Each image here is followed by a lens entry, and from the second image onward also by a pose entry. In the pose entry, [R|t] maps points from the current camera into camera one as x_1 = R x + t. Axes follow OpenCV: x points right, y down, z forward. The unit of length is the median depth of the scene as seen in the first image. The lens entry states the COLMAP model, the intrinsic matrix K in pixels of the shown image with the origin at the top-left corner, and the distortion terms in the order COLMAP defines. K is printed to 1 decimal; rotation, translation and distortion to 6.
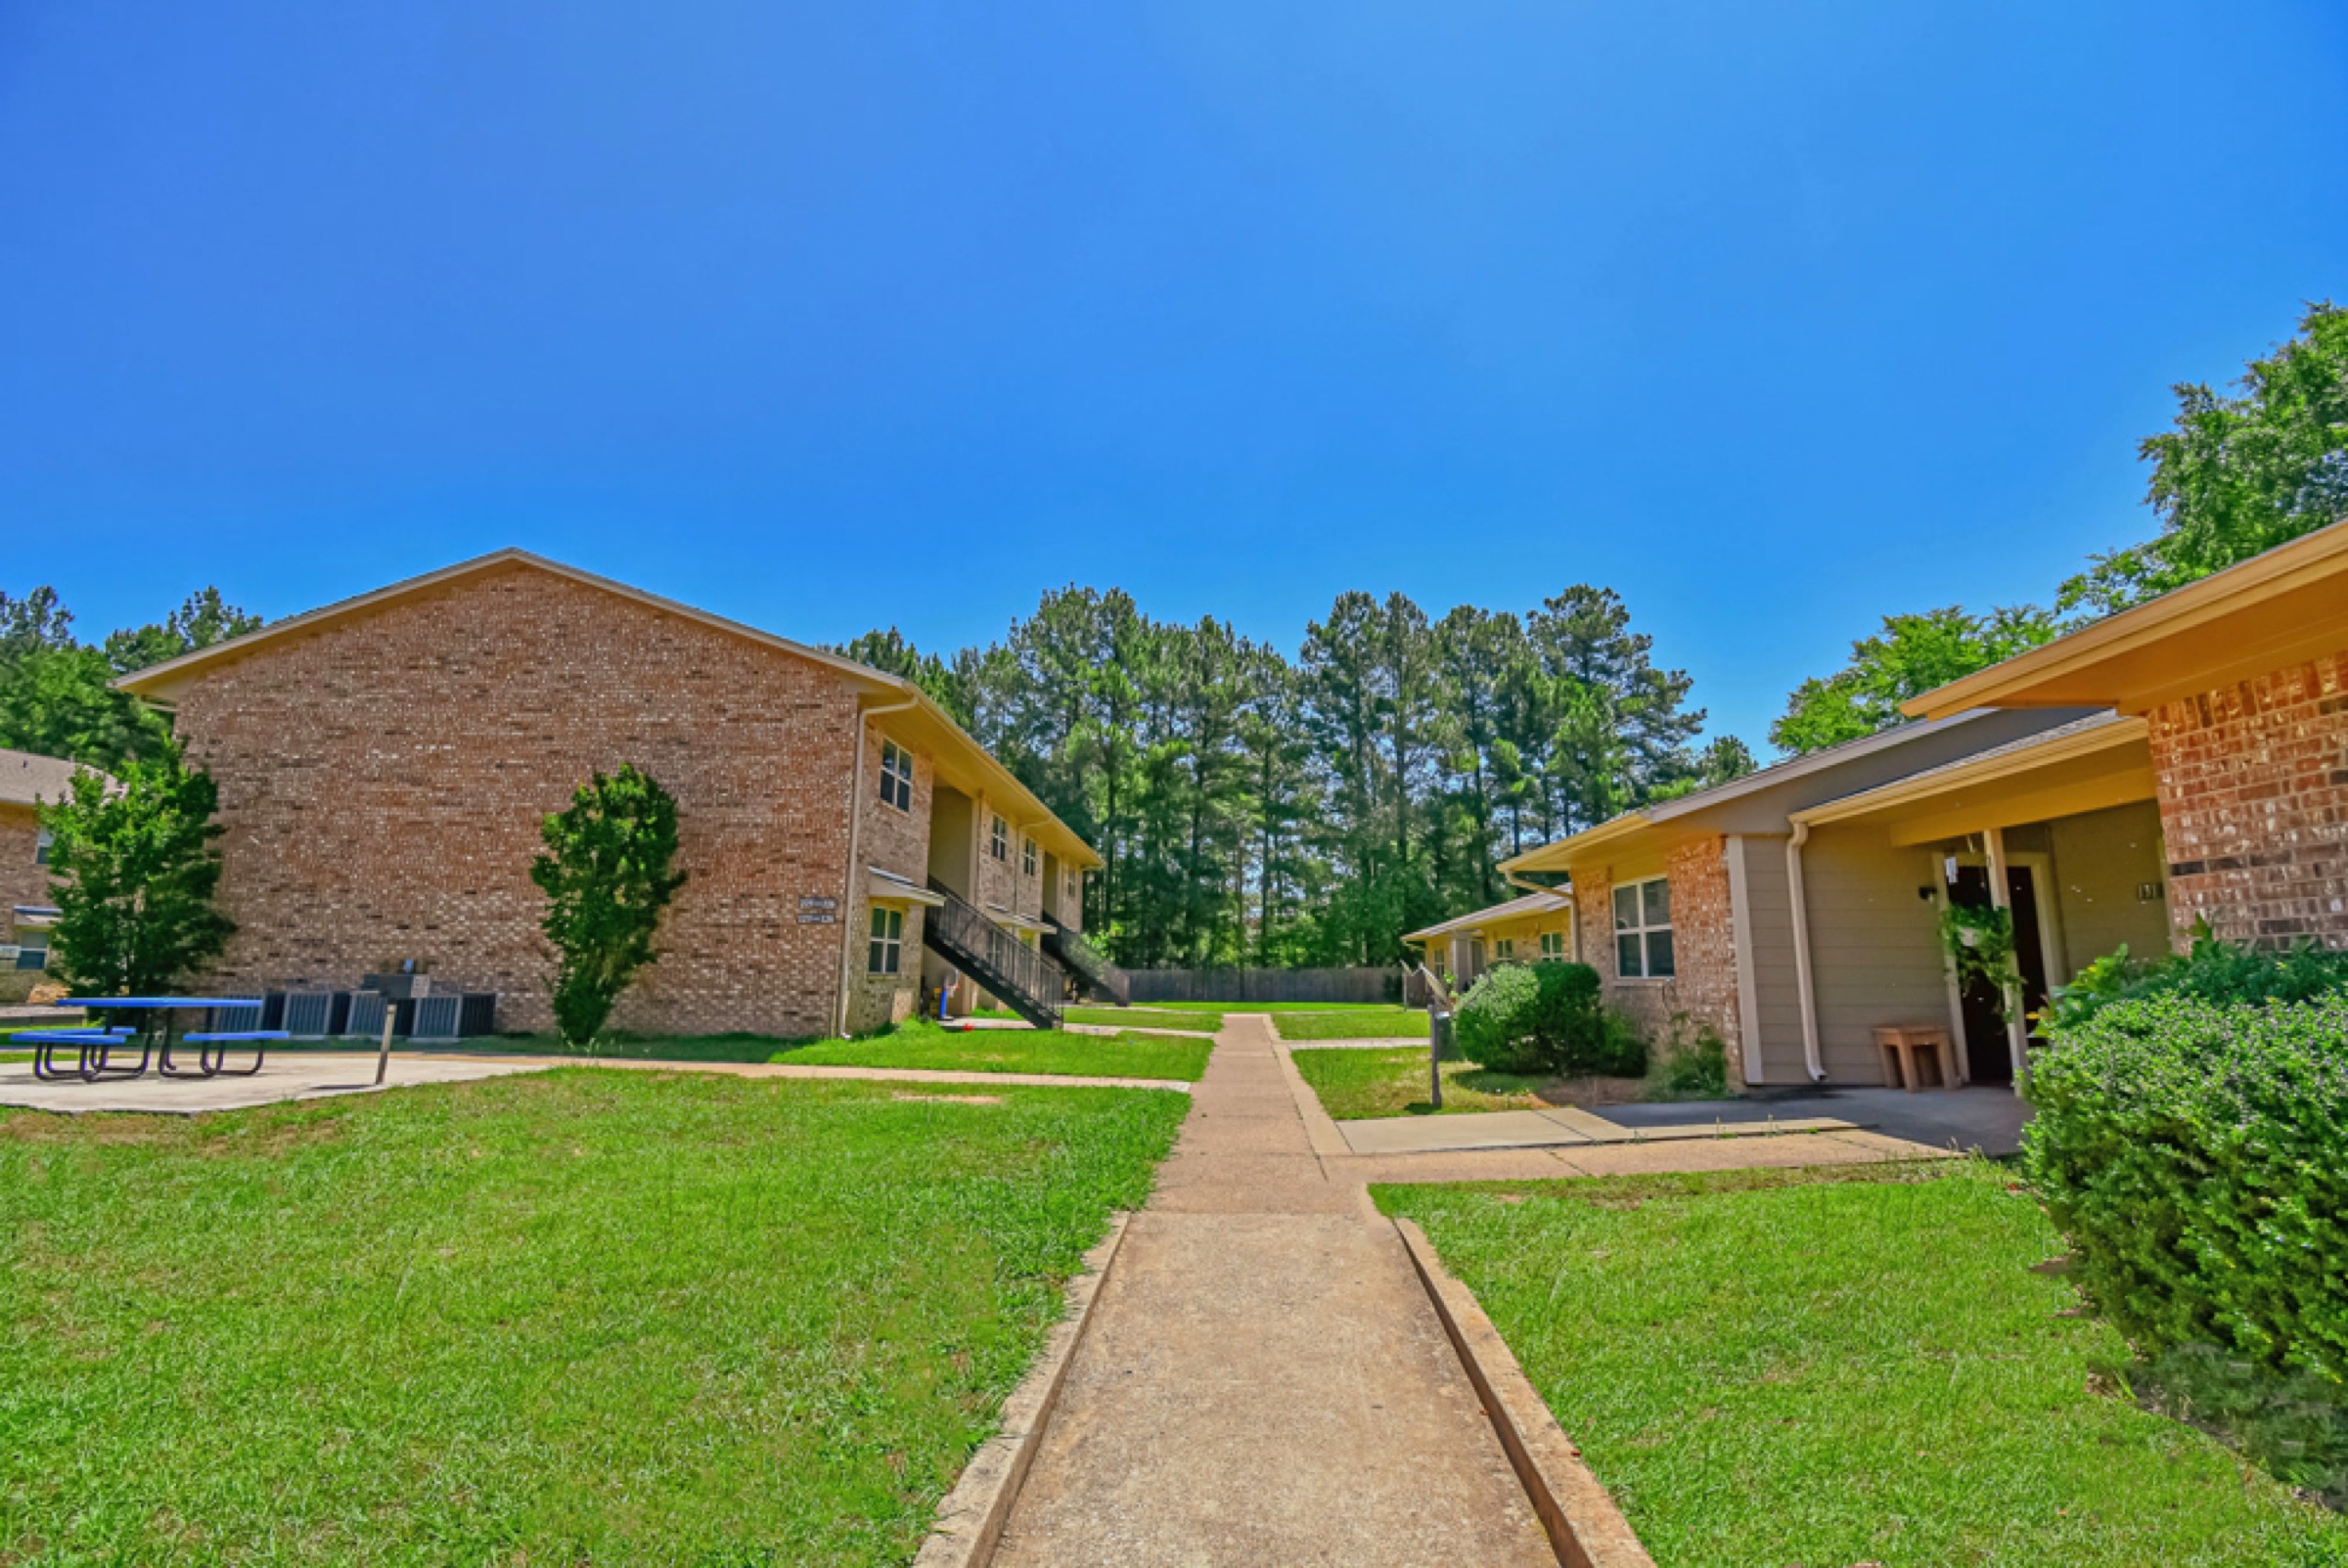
lens RADIAL K [[1044.0, 0, 1167.6], [0, 1044.0, 782.7], [0, 0, 1]] dist [-0.000387, -0.000471]
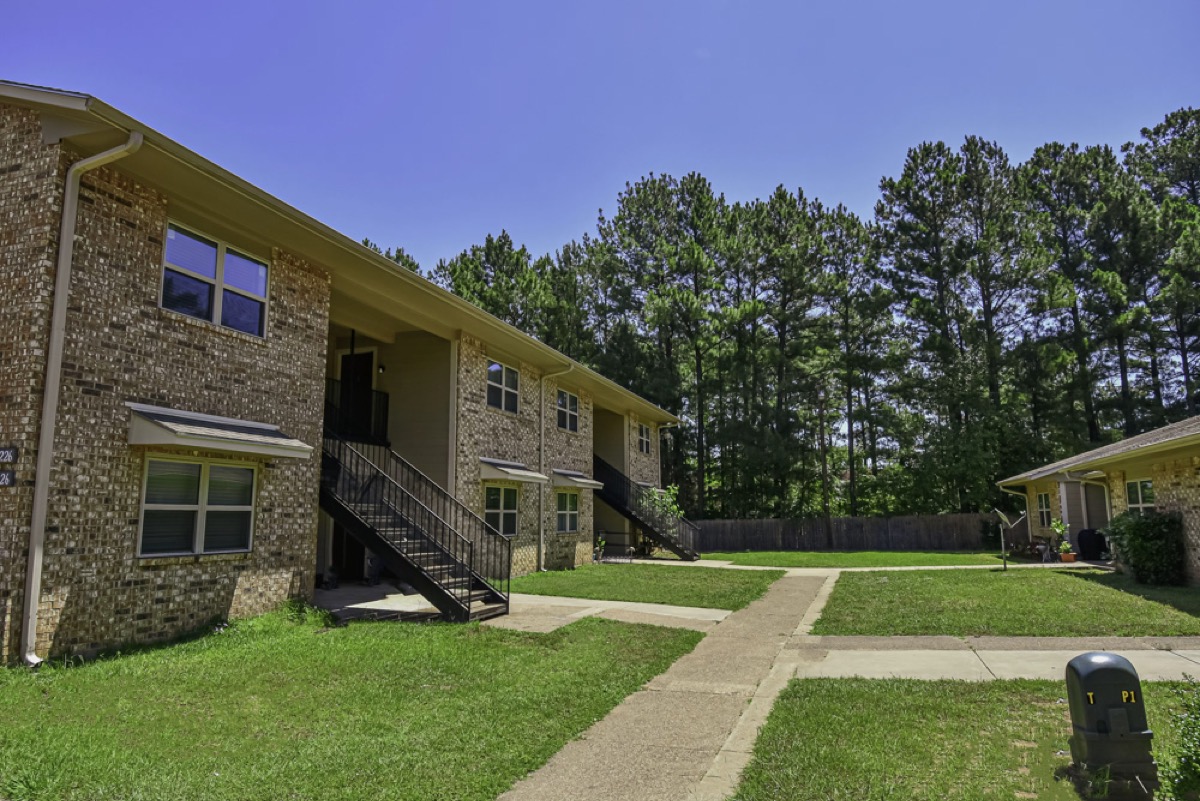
lens RADIAL K [[740.0, 0, 599.6], [0, 740.0, 404.2], [0, 0, 1]] dist [-0.015030, -0.001540]
pose [[0.961062, -0.057380, -0.270309, 0.053004], [0.065693, 0.997602, 0.021799, 0.033434], [0.268409, -0.038707, 0.962527, 0.224523]]
